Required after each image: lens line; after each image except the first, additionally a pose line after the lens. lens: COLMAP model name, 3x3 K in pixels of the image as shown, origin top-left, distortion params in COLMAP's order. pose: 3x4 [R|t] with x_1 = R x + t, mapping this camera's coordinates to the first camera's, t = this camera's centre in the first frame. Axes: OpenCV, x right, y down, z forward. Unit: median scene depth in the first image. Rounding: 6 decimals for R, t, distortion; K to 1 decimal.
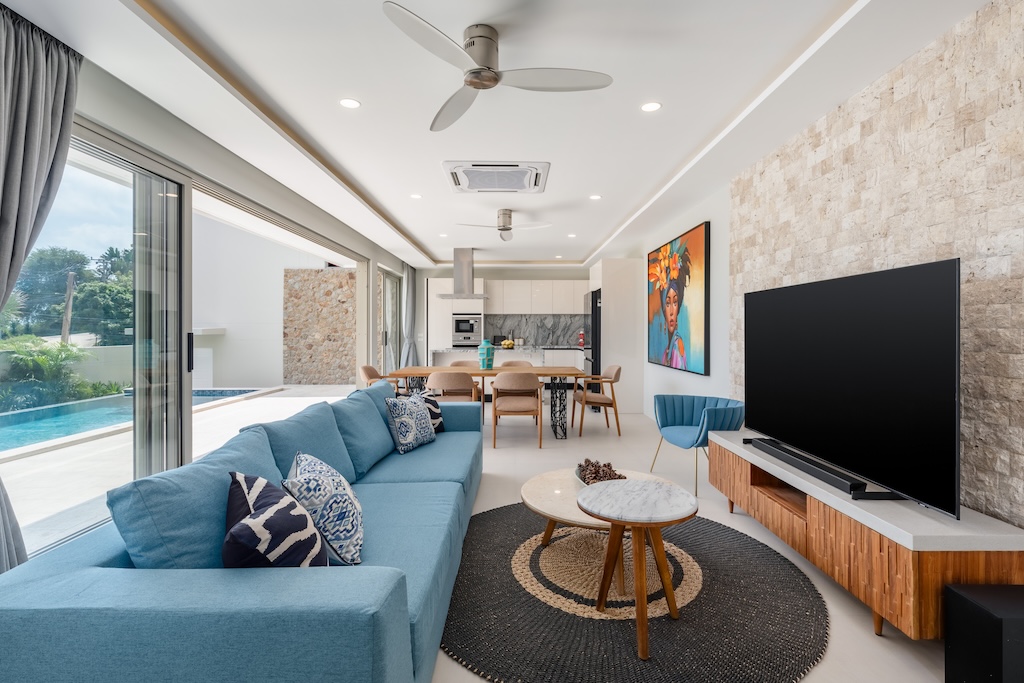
lens RADIAL K [[487.5, 0, 512.6], [0, 487.5, 332.6], [0, 0, 1]] dist [-0.000446, -0.000339]
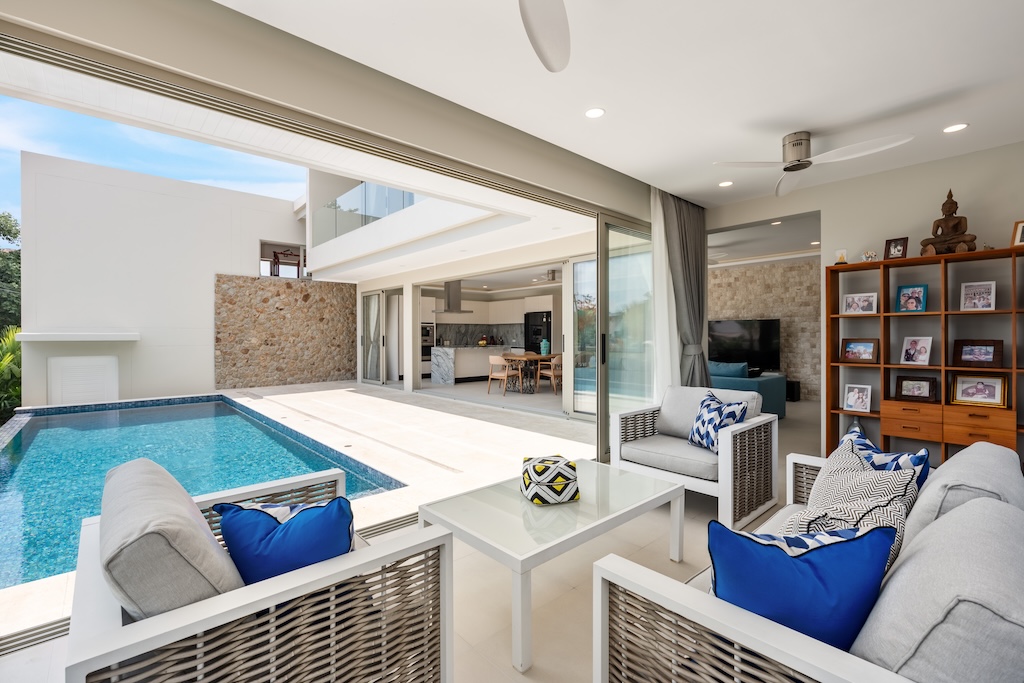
lens RADIAL K [[458.2, 0, 513.1], [0, 458.2, 340.0], [0, 0, 1]] dist [-0.000814, -0.000014]
pose [[0.740226, -0.009581, 0.672290, -0.650499], [0.006562, 0.999954, 0.007025, 0.002093], [-0.672326, -0.000789, 0.740255, -0.099968]]
